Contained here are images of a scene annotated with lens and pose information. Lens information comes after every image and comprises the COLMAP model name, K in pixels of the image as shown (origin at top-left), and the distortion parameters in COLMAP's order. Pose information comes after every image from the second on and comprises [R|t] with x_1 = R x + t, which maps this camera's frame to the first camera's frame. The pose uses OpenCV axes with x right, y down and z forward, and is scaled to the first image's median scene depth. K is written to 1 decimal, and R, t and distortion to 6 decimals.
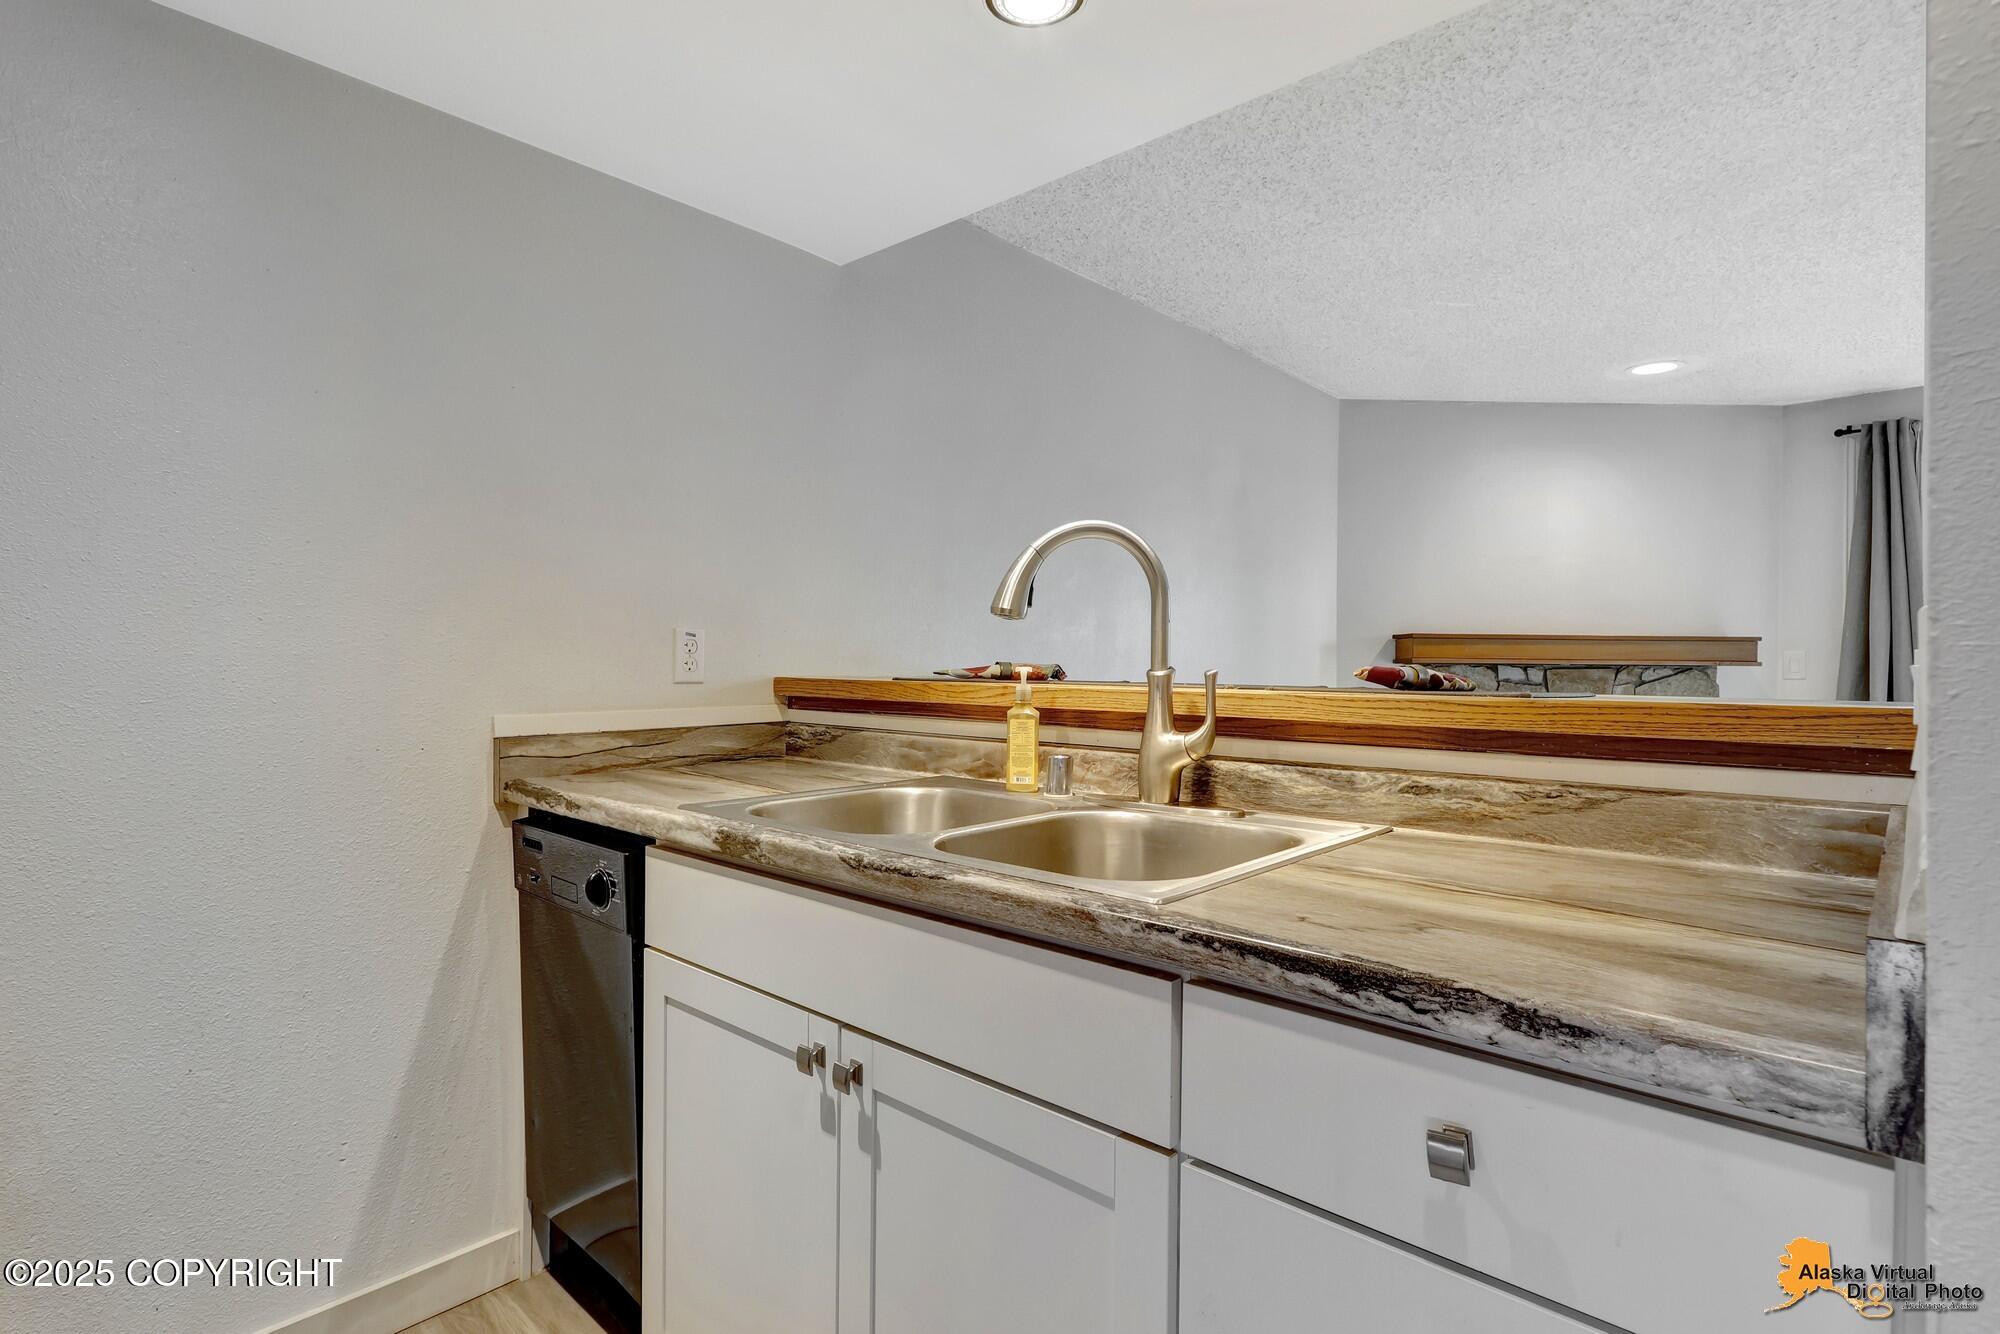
lens RADIAL K [[957.7, 0, 1003.4], [0, 957.7, 692.0], [0, 0, 1]] dist [0.003823, -0.001220]
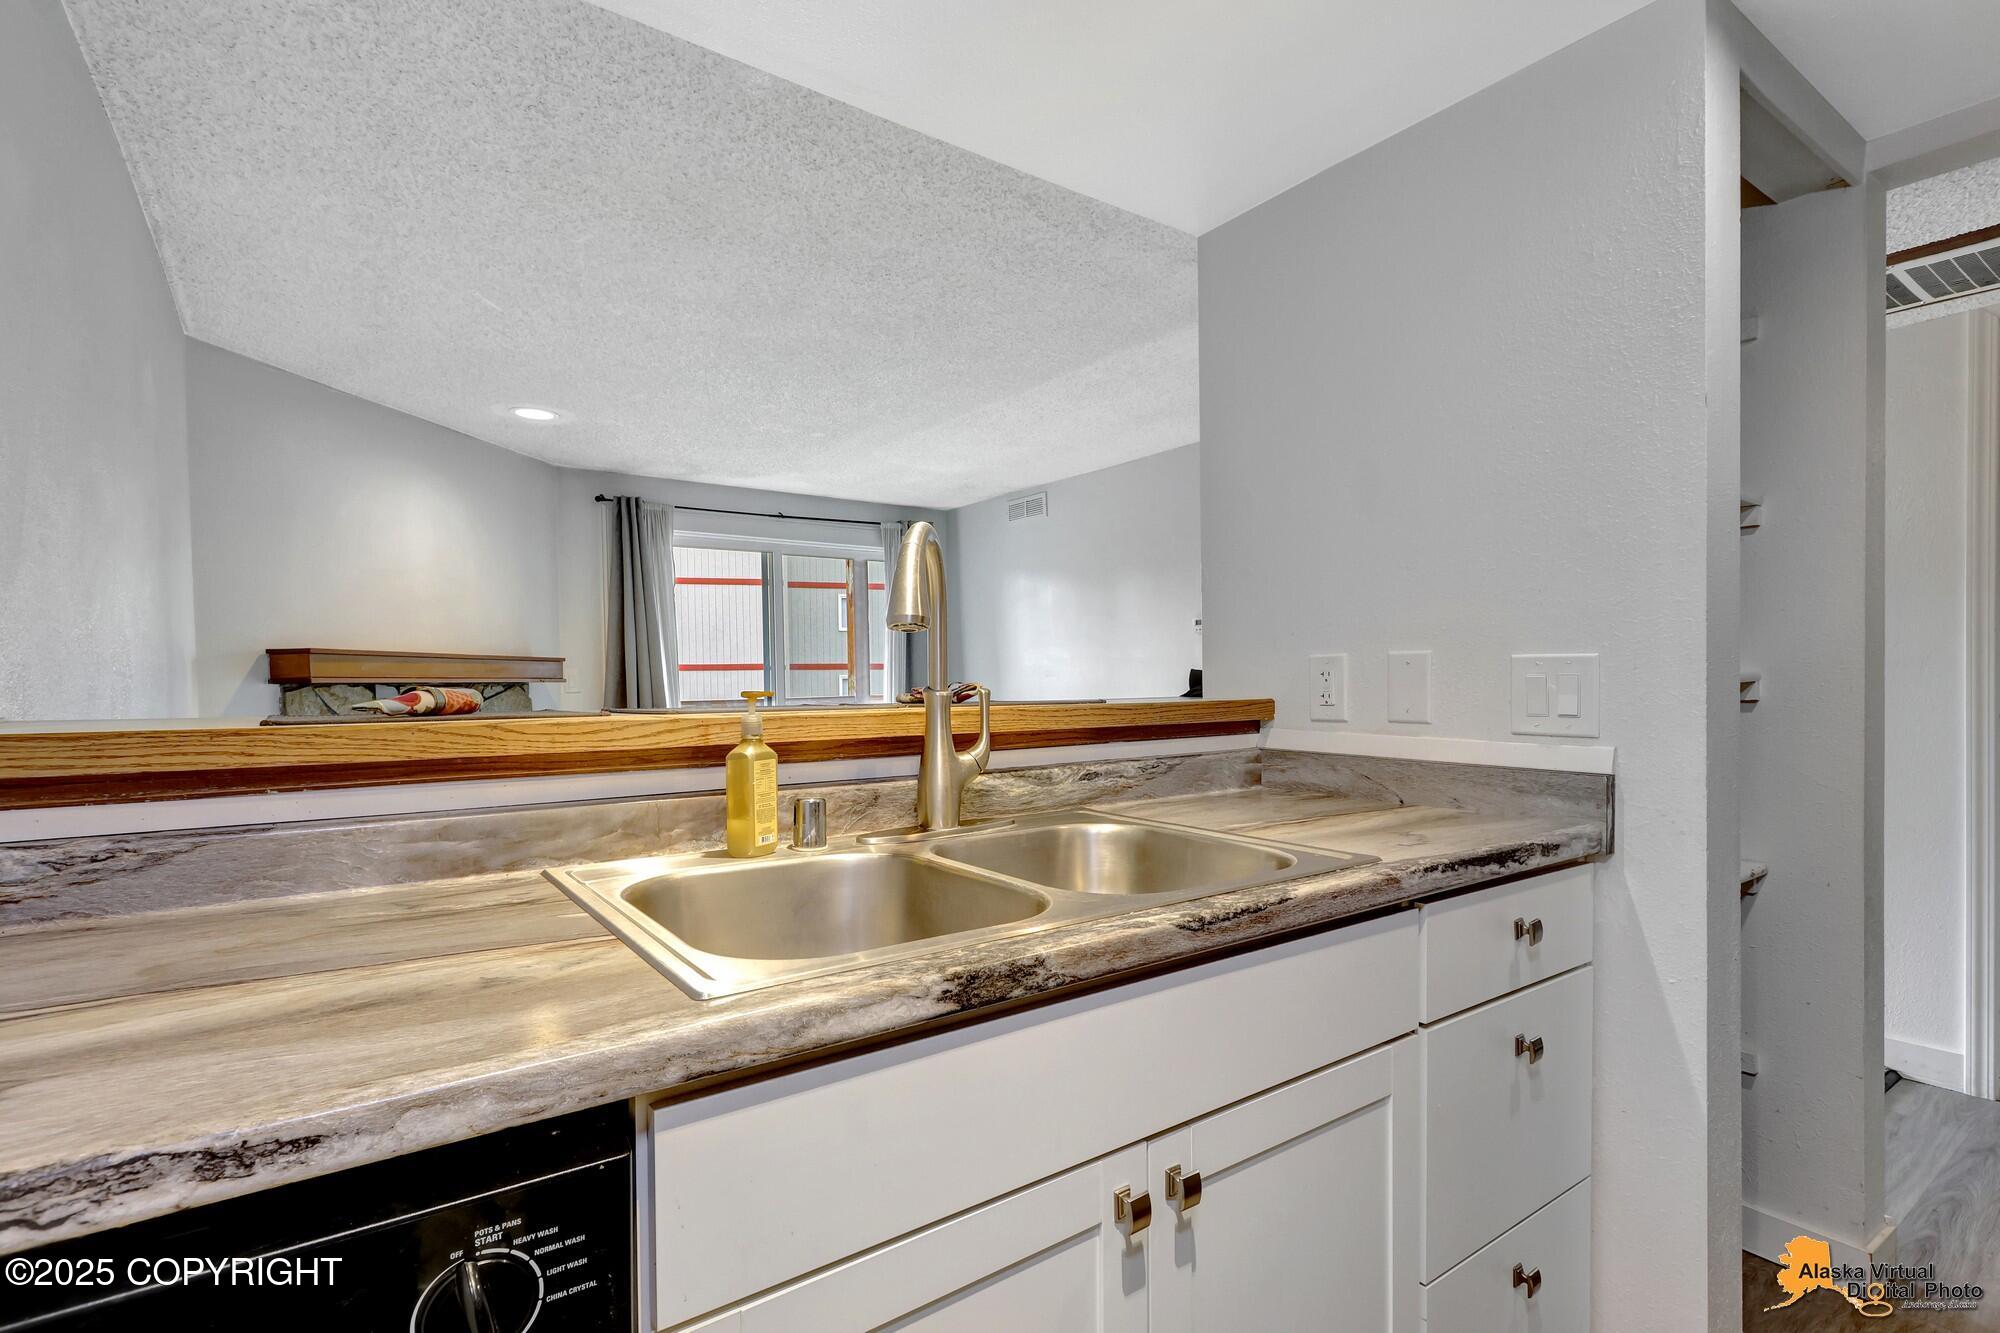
lens RADIAL K [[957.7, 0, 973.9], [0, 957.7, 681.1], [0, 0, 1]] dist [0.003823, -0.001220]
pose [[0.219795, -0.008420, 0.975510, -0.677303], [0.038411, 0.999262, -0.000029, -0.025776], [-0.974790, 0.037476, 0.219956, 0.674488]]
